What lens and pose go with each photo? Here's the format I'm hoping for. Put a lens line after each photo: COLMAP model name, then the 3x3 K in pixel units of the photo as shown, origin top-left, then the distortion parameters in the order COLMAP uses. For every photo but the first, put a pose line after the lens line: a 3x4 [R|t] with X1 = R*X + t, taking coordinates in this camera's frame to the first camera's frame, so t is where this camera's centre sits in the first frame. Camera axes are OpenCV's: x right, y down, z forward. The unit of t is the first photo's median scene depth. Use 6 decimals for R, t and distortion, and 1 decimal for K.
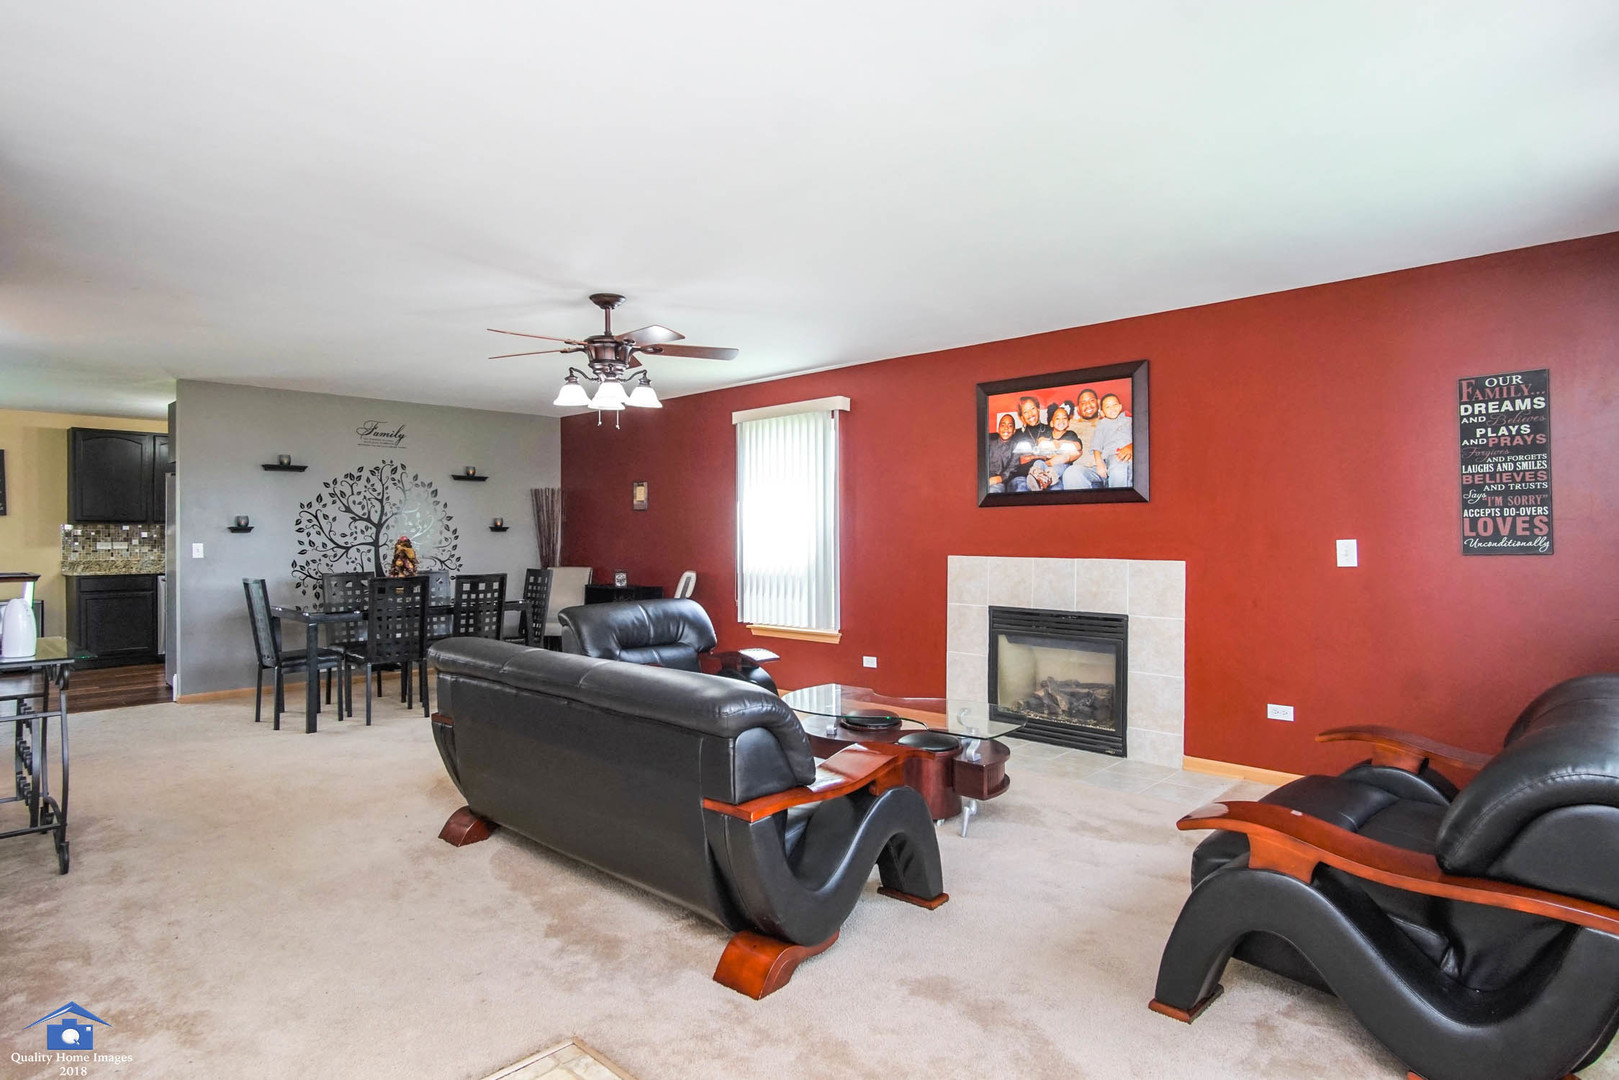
lens RADIAL K [[871.1, 0, 797.0], [0, 871.1, 535.5], [0, 0, 1]] dist [-0.015048, 0.005734]
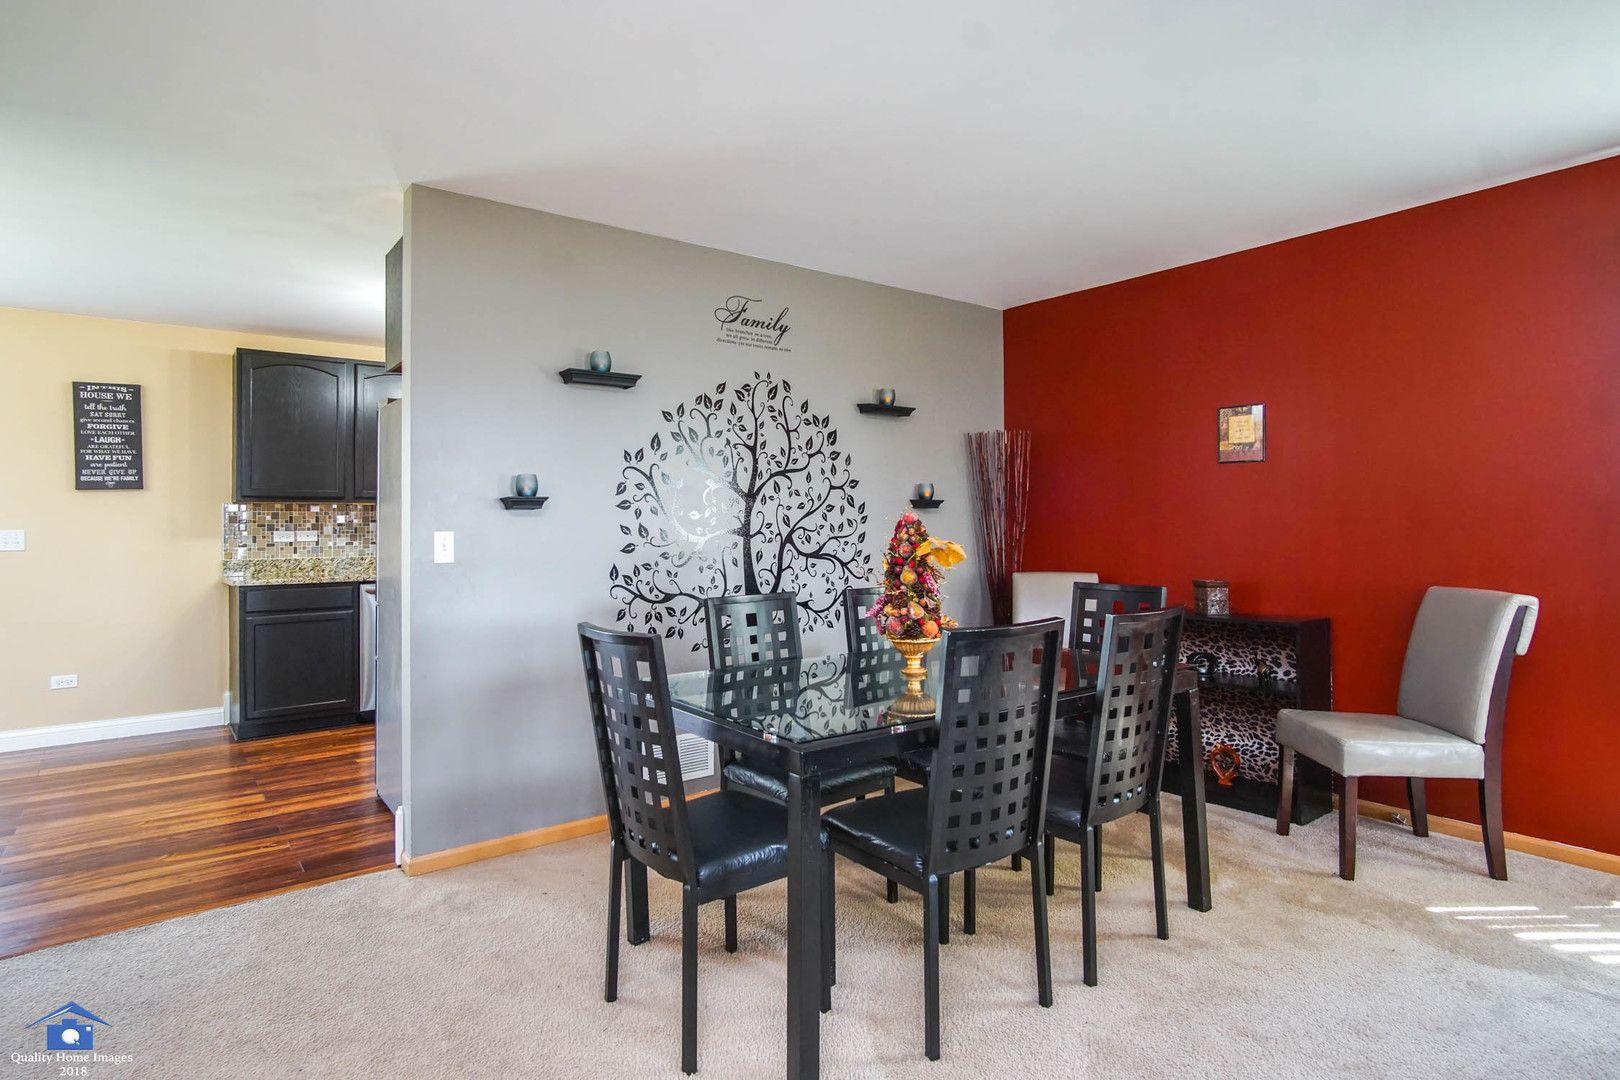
lens RADIAL K [[871.6, 0, 802.0], [0, 871.6, 507.4], [0, 0, 1]] dist [-0.015048, 0.005734]
pose [[0.987458, -0.008945, -0.157627, -0.367657], [0.006184, 0.999819, -0.018000, 0.004670], [0.157759, 0.016800, 0.987335, 0.487280]]
